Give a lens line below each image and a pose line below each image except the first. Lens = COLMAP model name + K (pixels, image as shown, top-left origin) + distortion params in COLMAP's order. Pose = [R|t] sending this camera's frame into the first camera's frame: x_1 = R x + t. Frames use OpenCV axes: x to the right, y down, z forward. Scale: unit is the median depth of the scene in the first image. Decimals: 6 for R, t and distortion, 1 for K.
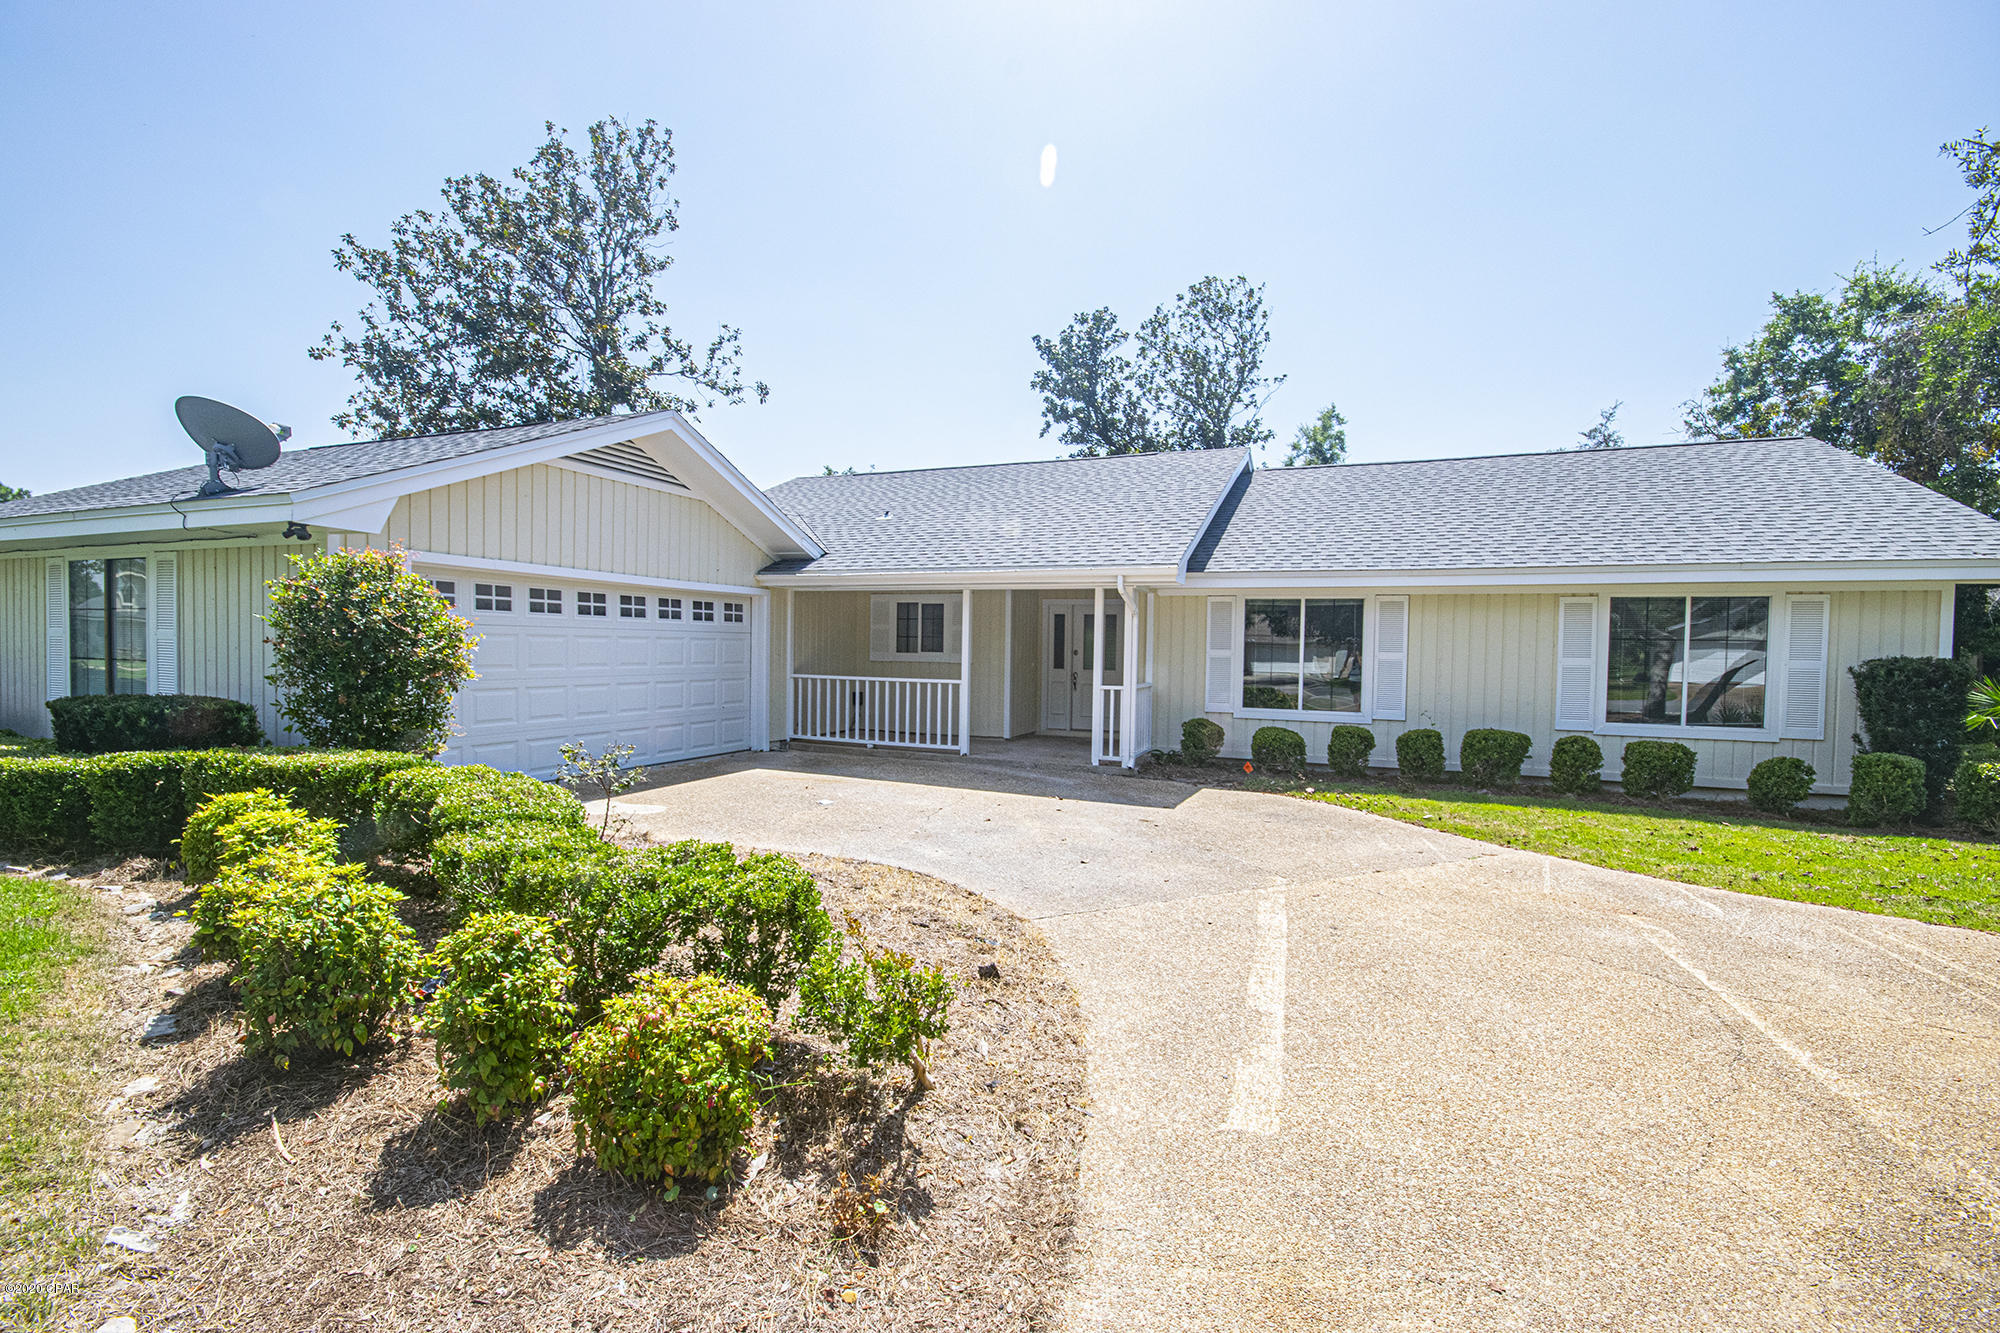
lens RADIAL K [[882.8, 0, 1002.7], [0, 882.8, 662.4], [0, 0, 1]] dist [0.001168, -0.005139]
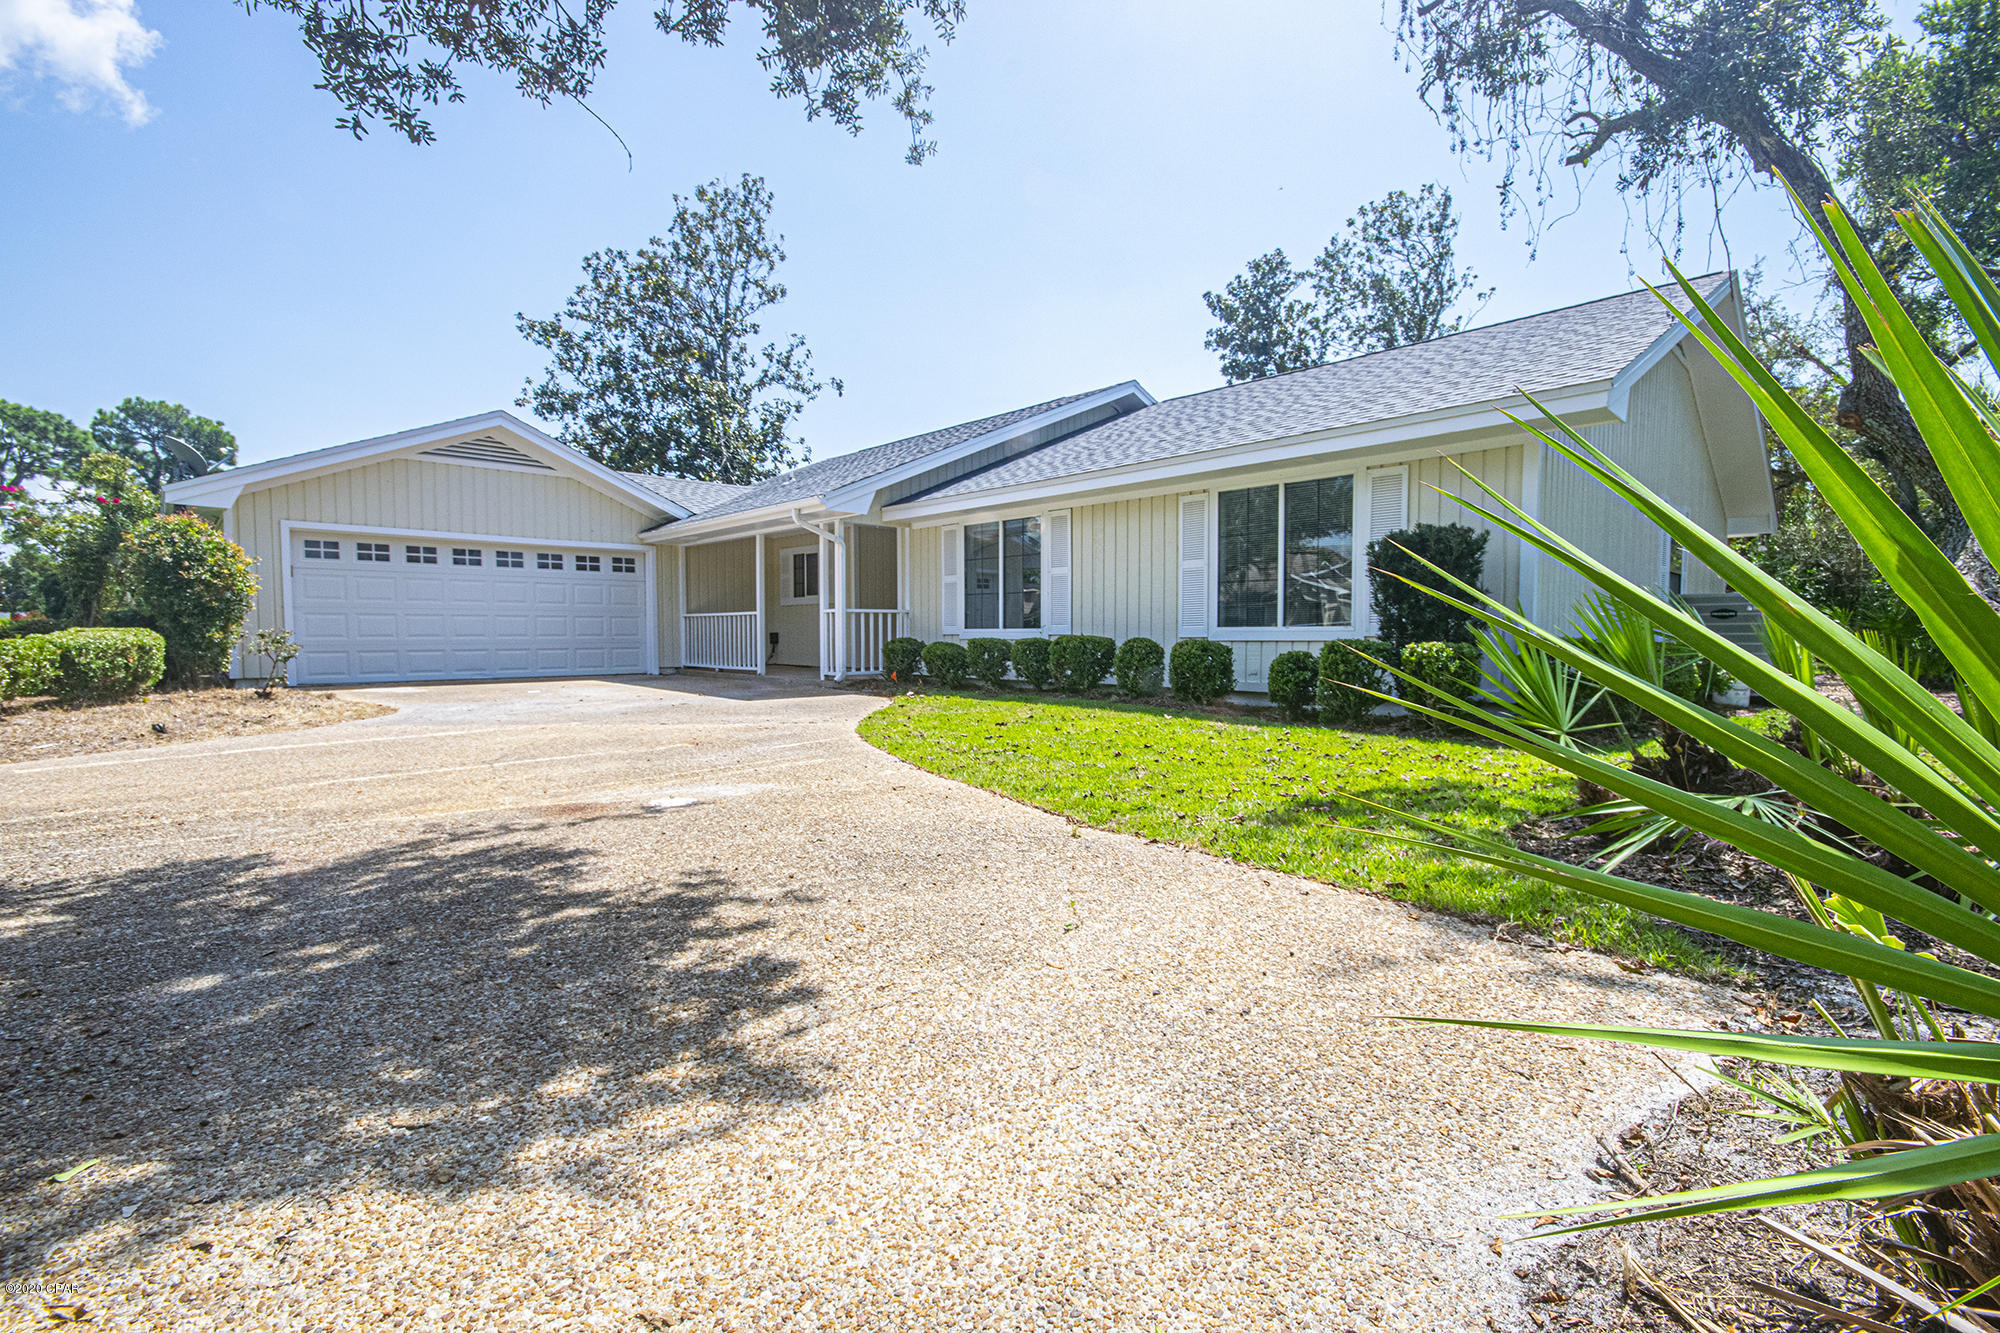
lens RADIAL K [[882.8, 0, 1014.6], [0, 882.8, 663.4], [0, 0, 1]] dist [0.001168, -0.005139]
pose [[0.915549, -0.005052, -0.402174, 0.767302], [0.010863, 0.999867, 0.012169, 0.081736], [0.402059, -0.015510, 0.915482, 0.054401]]
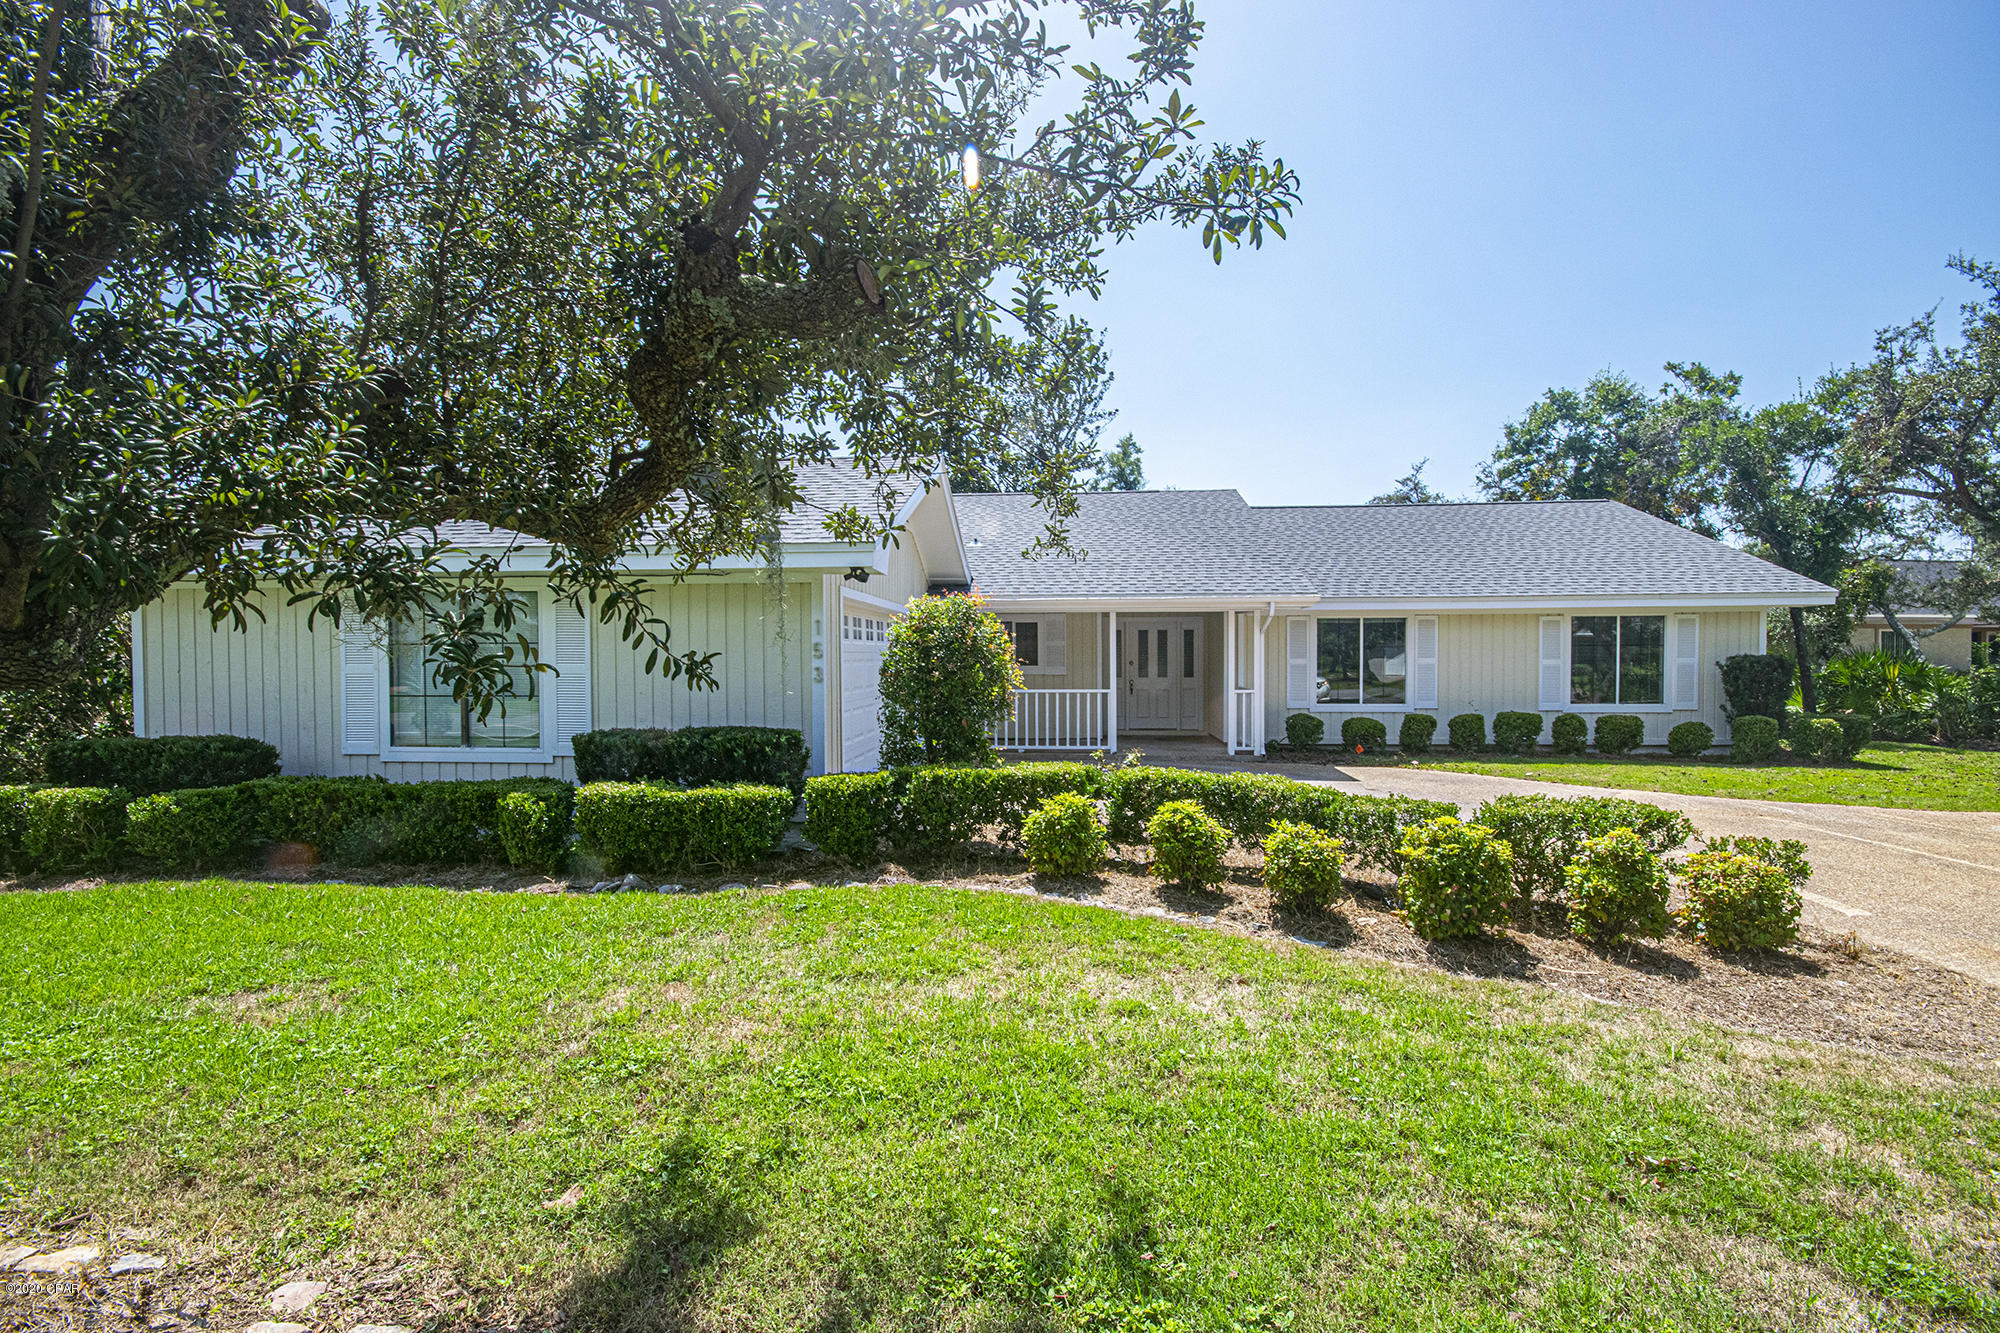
lens RADIAL K [[882.8, 0, 1000.2], [0, 882.8, 672.7], [0, 0, 1]] dist [0.001168, -0.005139]
pose [[0.951361, -0.026902, 0.306903, -0.575603], [0.025364, 0.999638, 0.008998, -0.017489], [-0.307034, -0.000776, 0.951698, -0.071119]]
